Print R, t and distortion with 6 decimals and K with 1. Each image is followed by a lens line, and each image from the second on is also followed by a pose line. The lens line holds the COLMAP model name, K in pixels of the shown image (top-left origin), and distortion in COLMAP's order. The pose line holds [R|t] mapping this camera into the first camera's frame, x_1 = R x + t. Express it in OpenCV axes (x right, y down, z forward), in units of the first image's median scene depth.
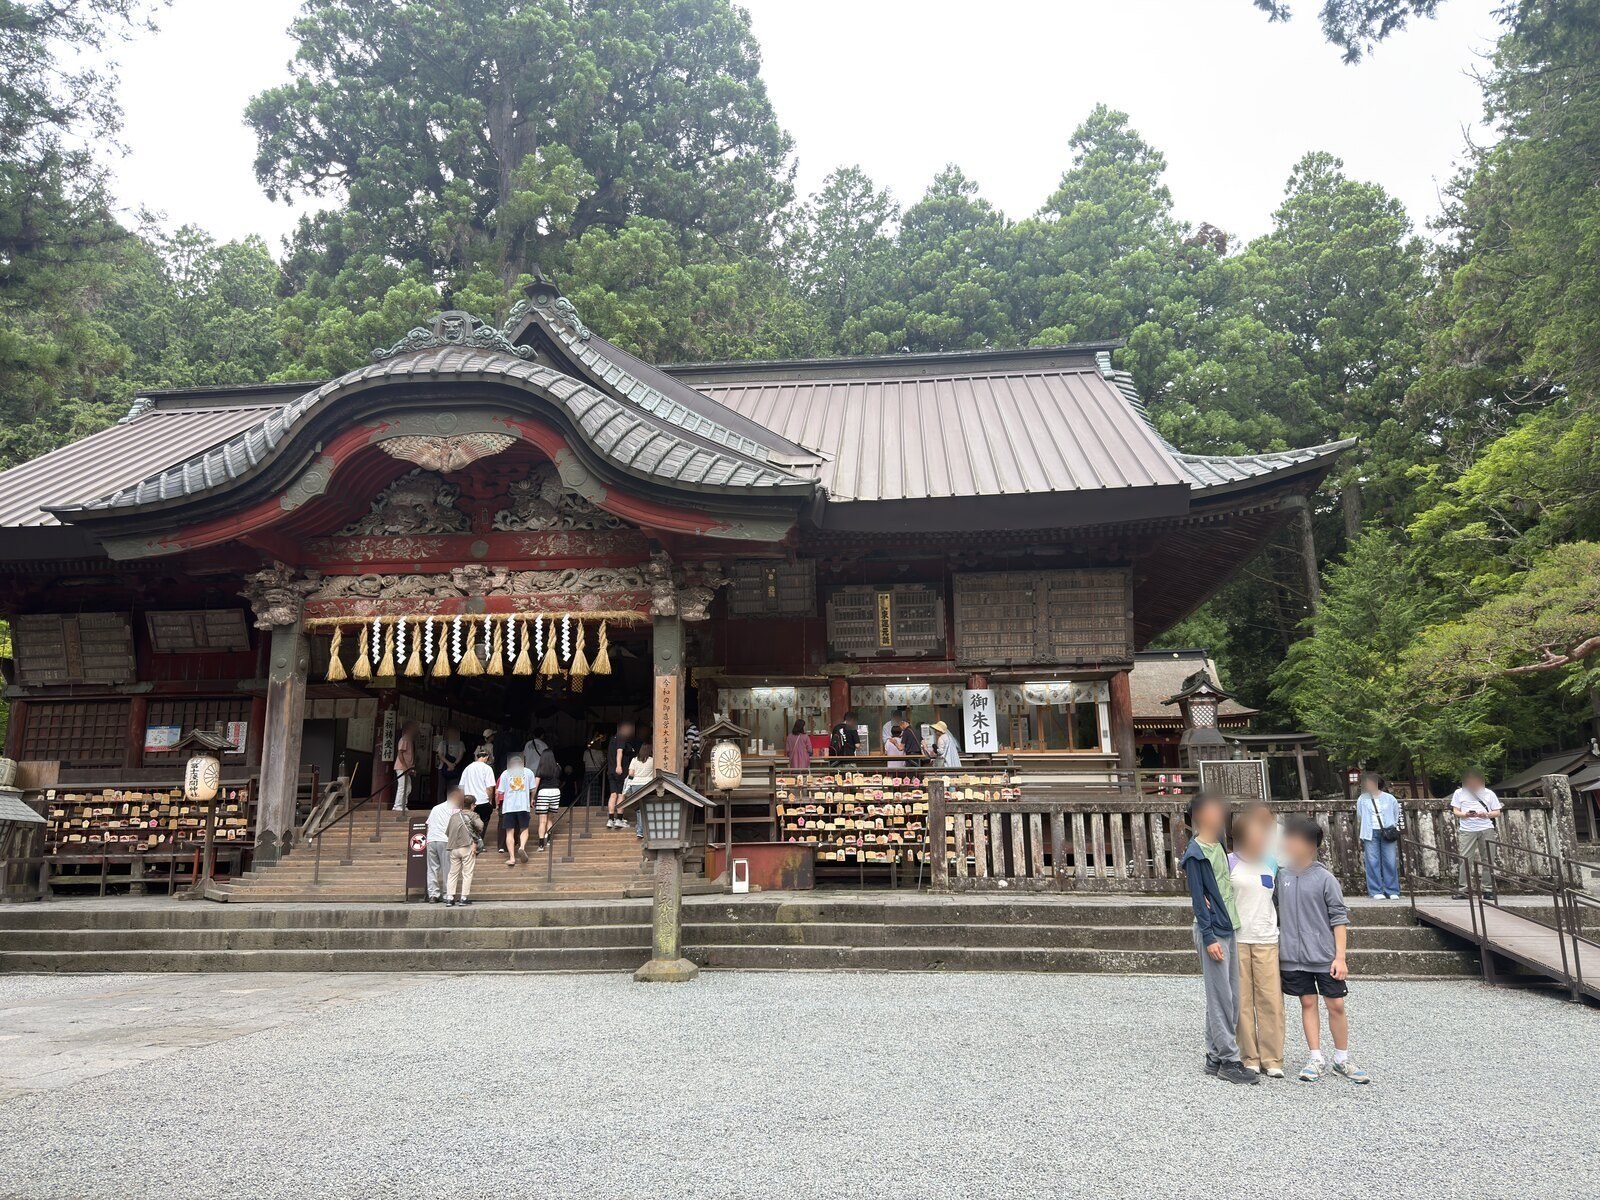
lens RADIAL K [[1099.5, 0, 802.4], [0, 1099.5, 609.1], [0, 0, 1]] dist [0.178936, -0.375418]
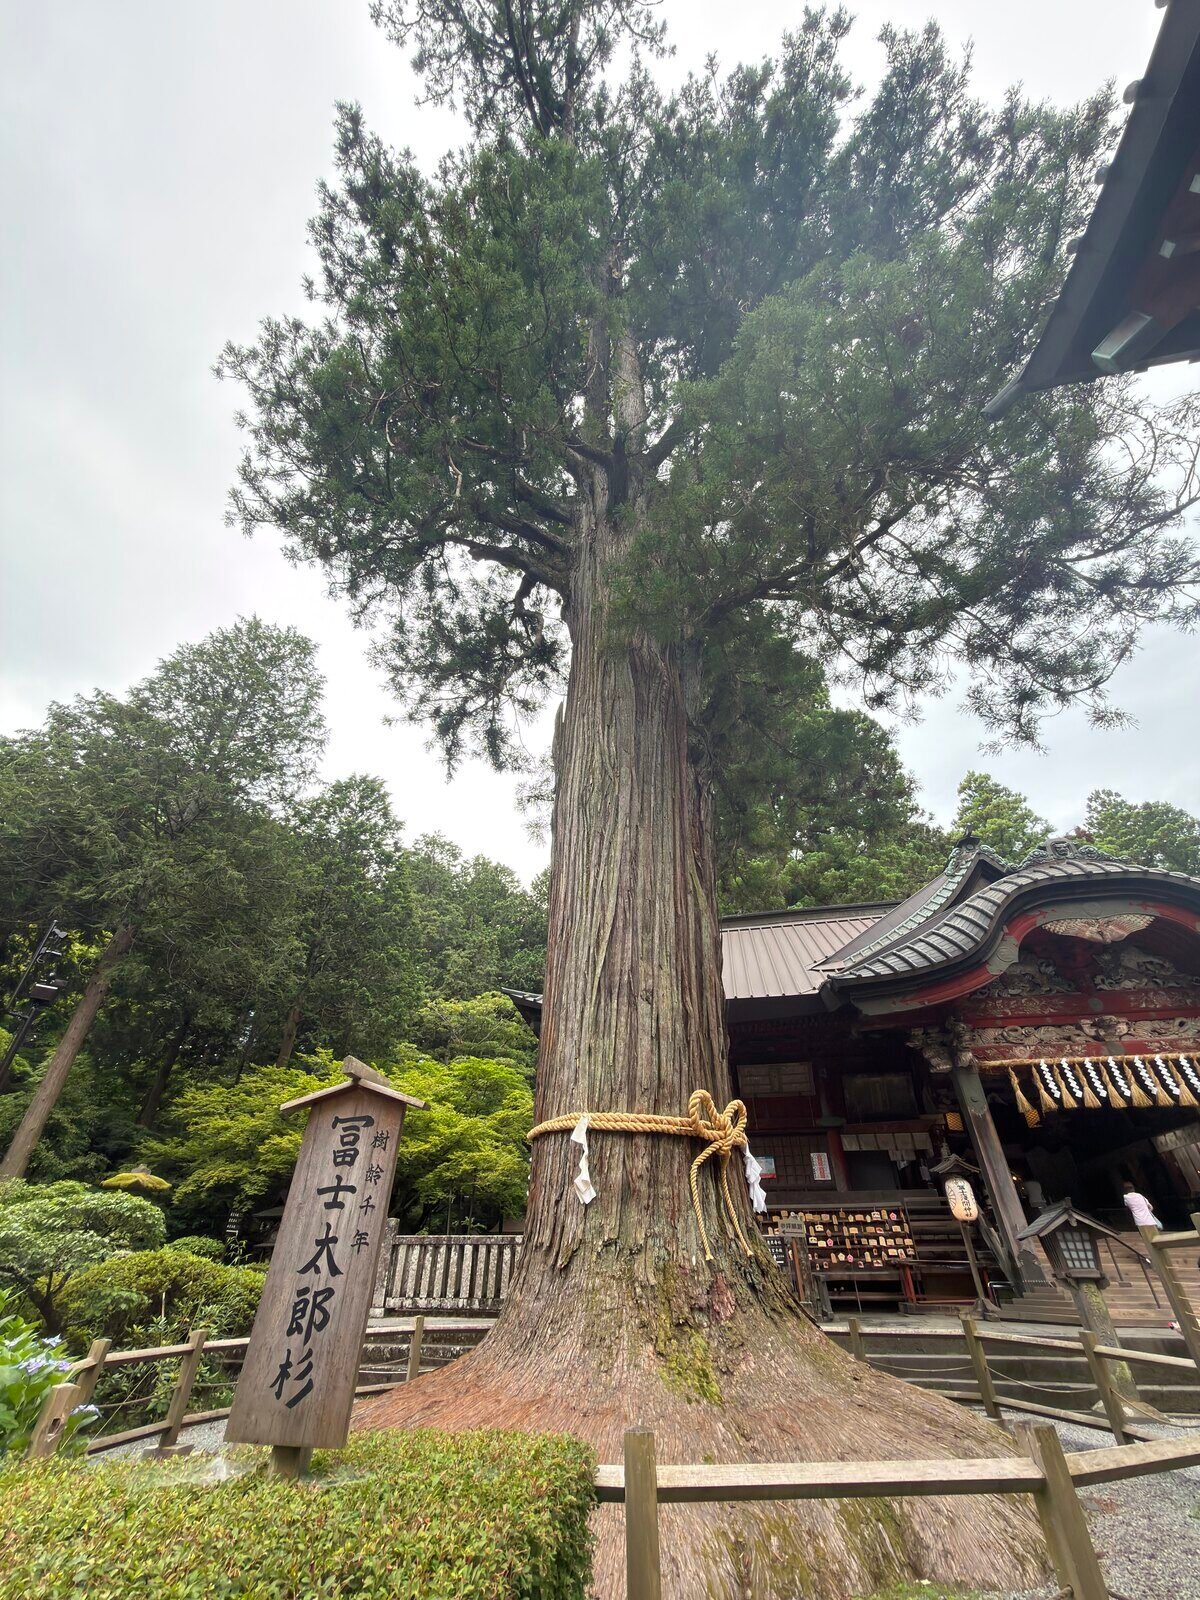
lens RADIAL K [[626.0, 0, 600.0], [0, 626.0, 800.0], [0, 0, 1]] dist [0.002433, 0.000304]
pose [[0.989746, -0.069009, -0.125061, -0.778819], [0.010059, 0.907051, -0.420900, 0.036057], [0.142483, 0.415326, 0.898445, 0.122538]]
